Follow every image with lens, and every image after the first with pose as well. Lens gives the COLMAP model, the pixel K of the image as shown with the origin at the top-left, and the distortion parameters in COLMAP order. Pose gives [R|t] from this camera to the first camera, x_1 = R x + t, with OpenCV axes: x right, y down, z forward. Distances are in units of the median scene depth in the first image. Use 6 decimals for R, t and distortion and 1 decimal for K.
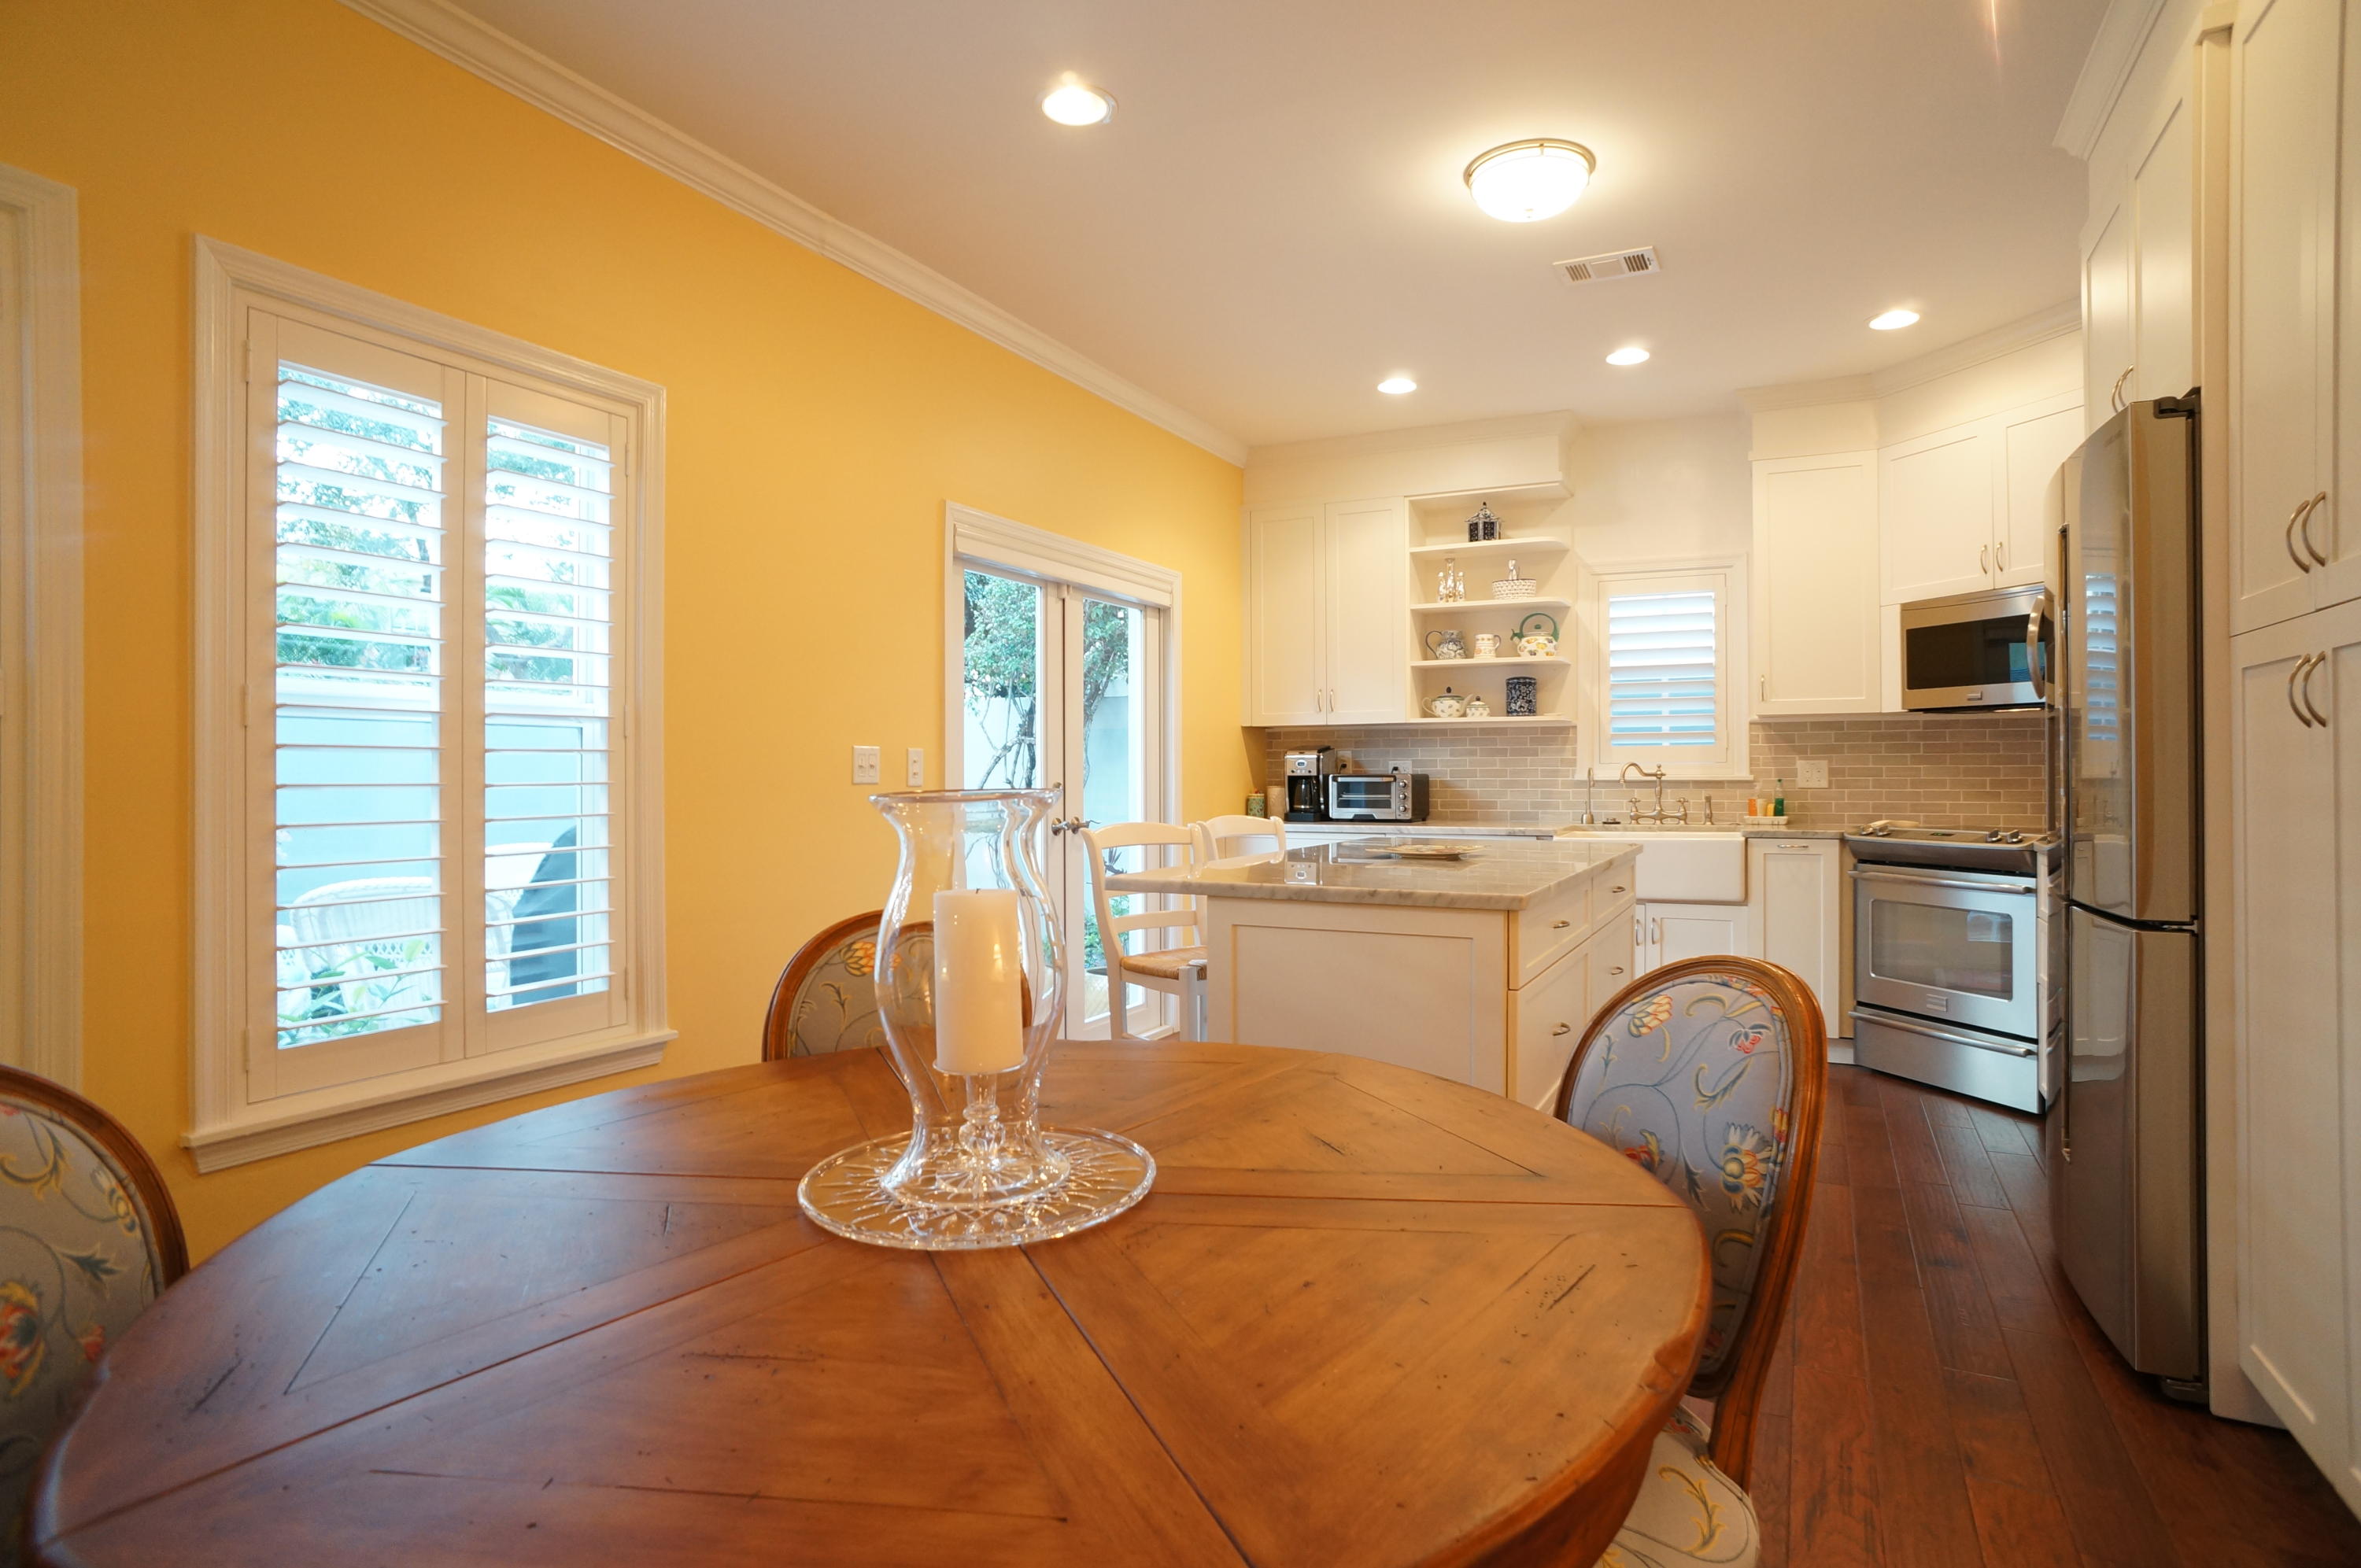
lens RADIAL K [[1215.8, 0, 1178.6], [0, 1215.8, 770.7], [0, 0, 1]] dist [-0.063550, 0.003102]
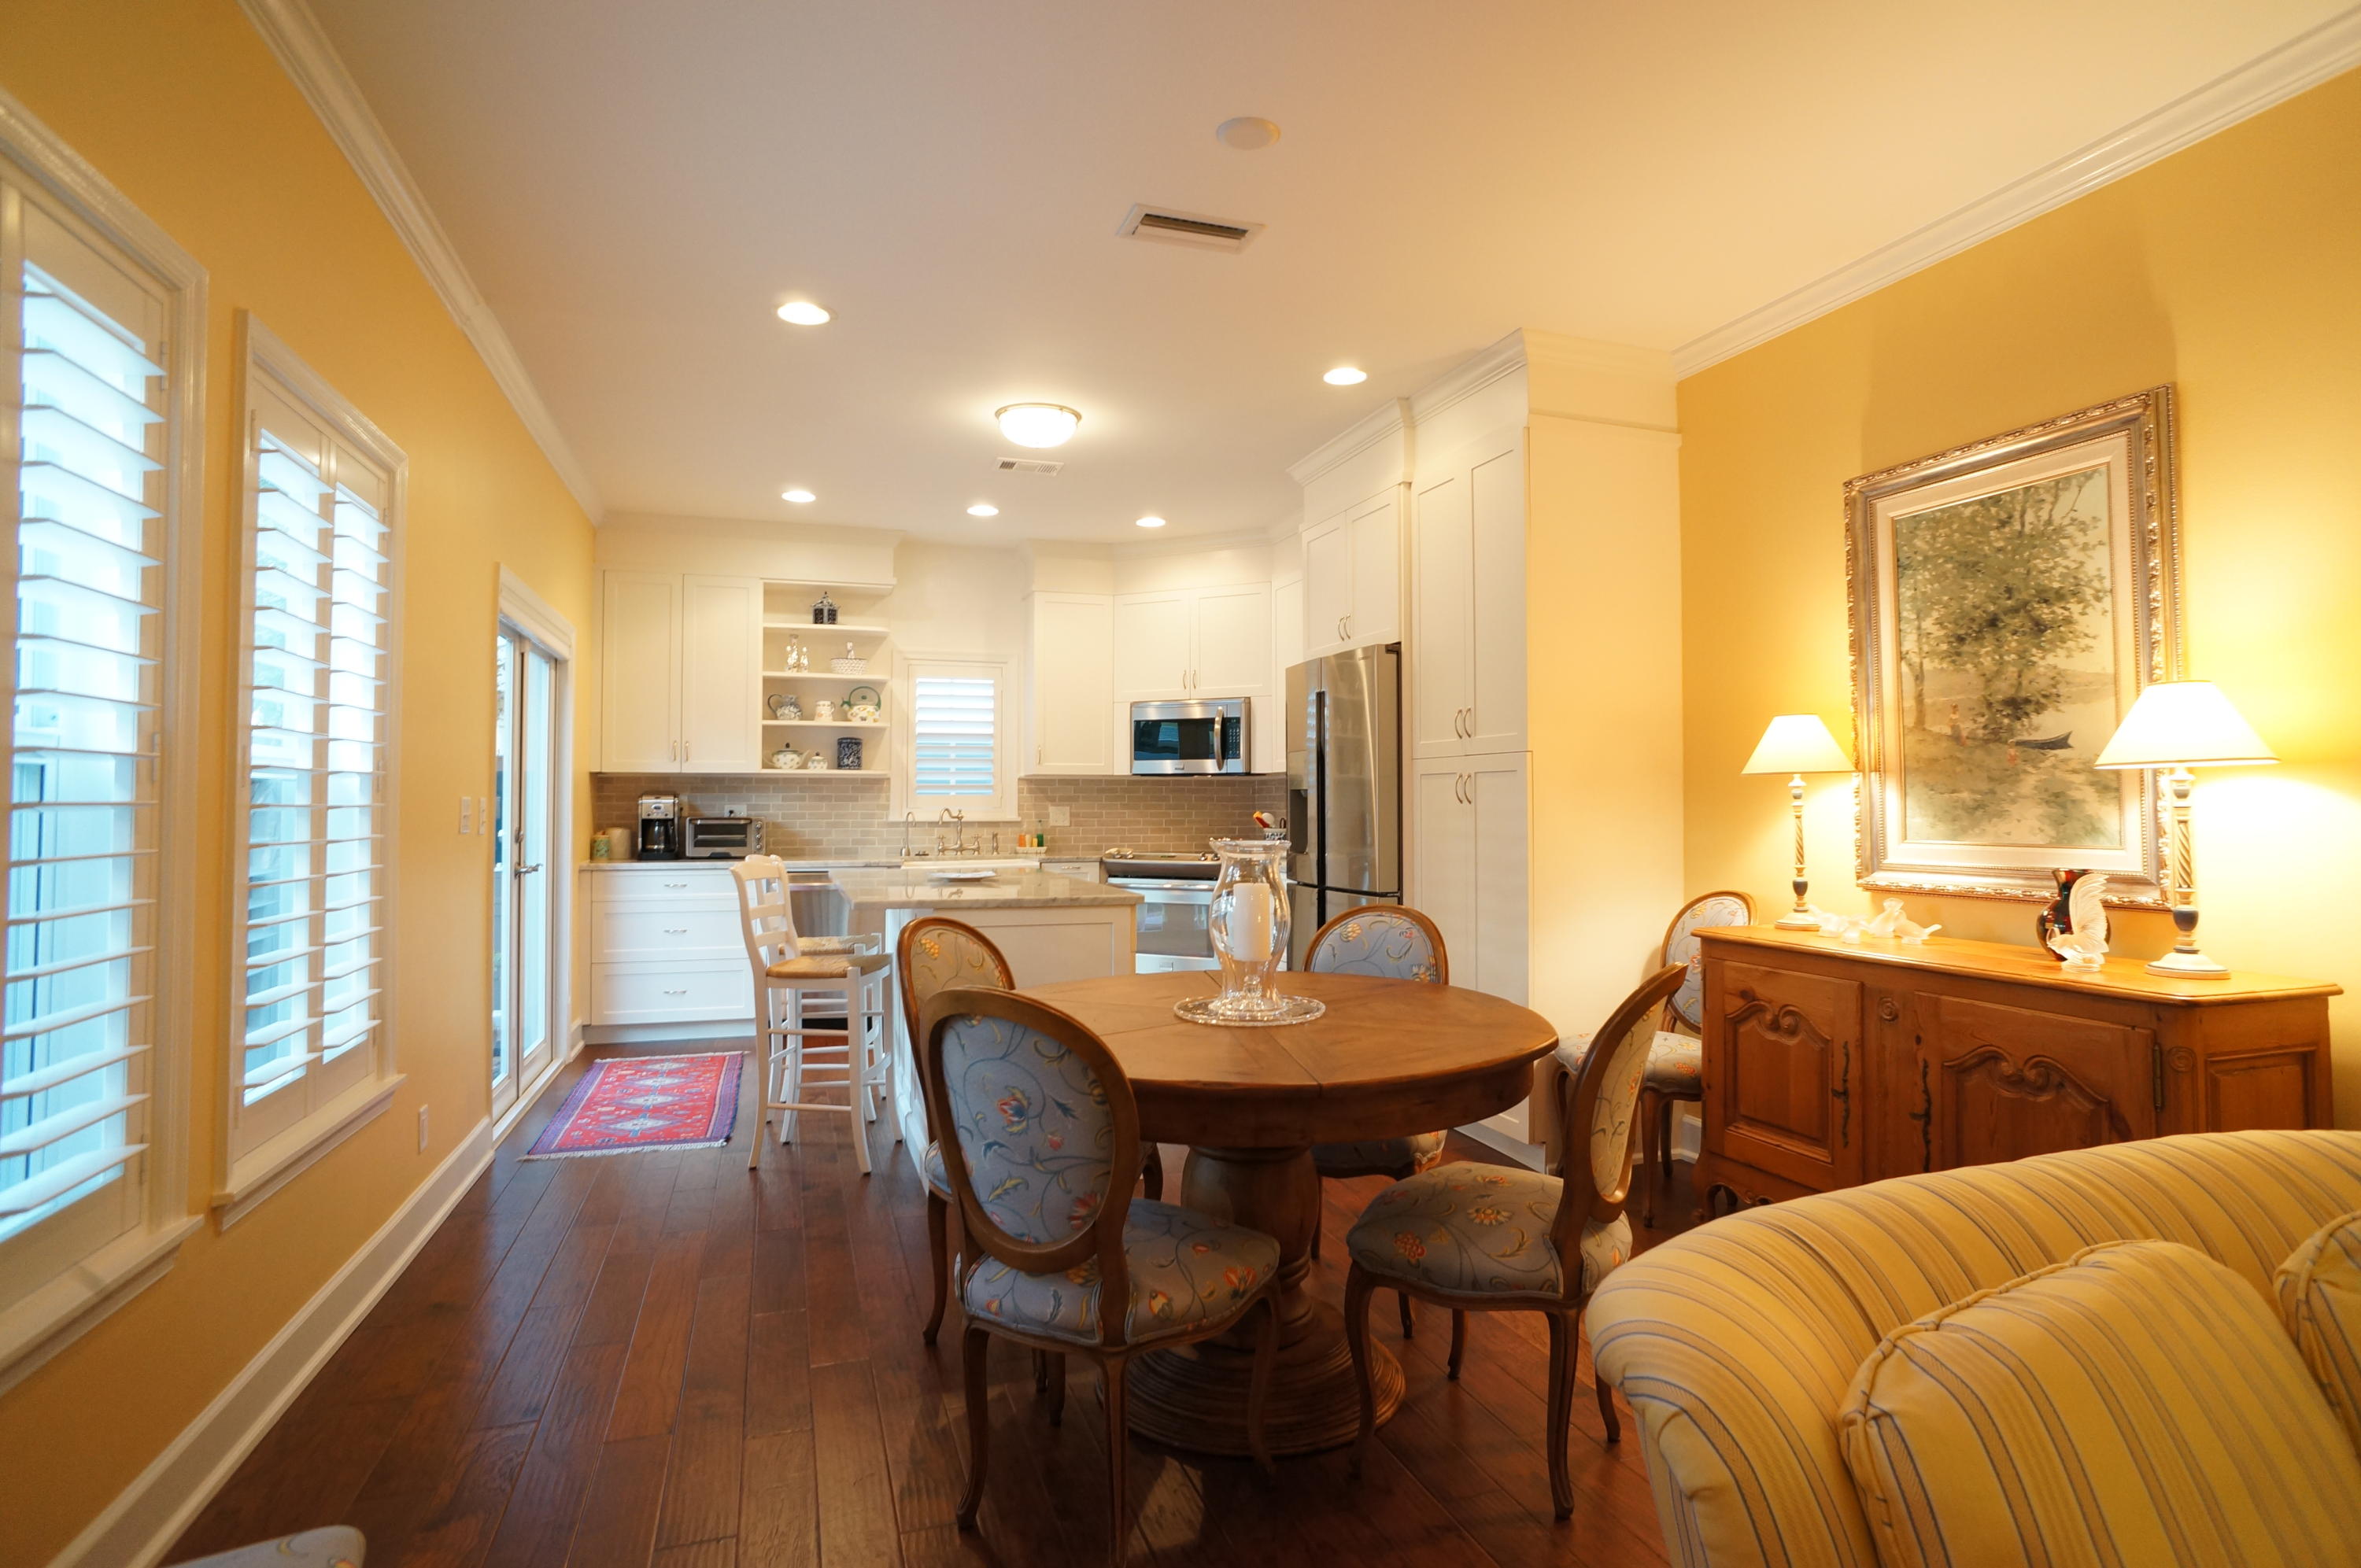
lens RADIAL K [[1215.8, 0, 1185.5], [0, 1215.8, 789.3], [0, 0, 1]] dist [-0.063550, 0.003102]
pose [[0.705901, 0.011103, 0.708223, -0.346990], [-0.001801, 0.999902, -0.013881, -0.008671], [-0.708308, 0.008523, 0.705852, -0.107279]]
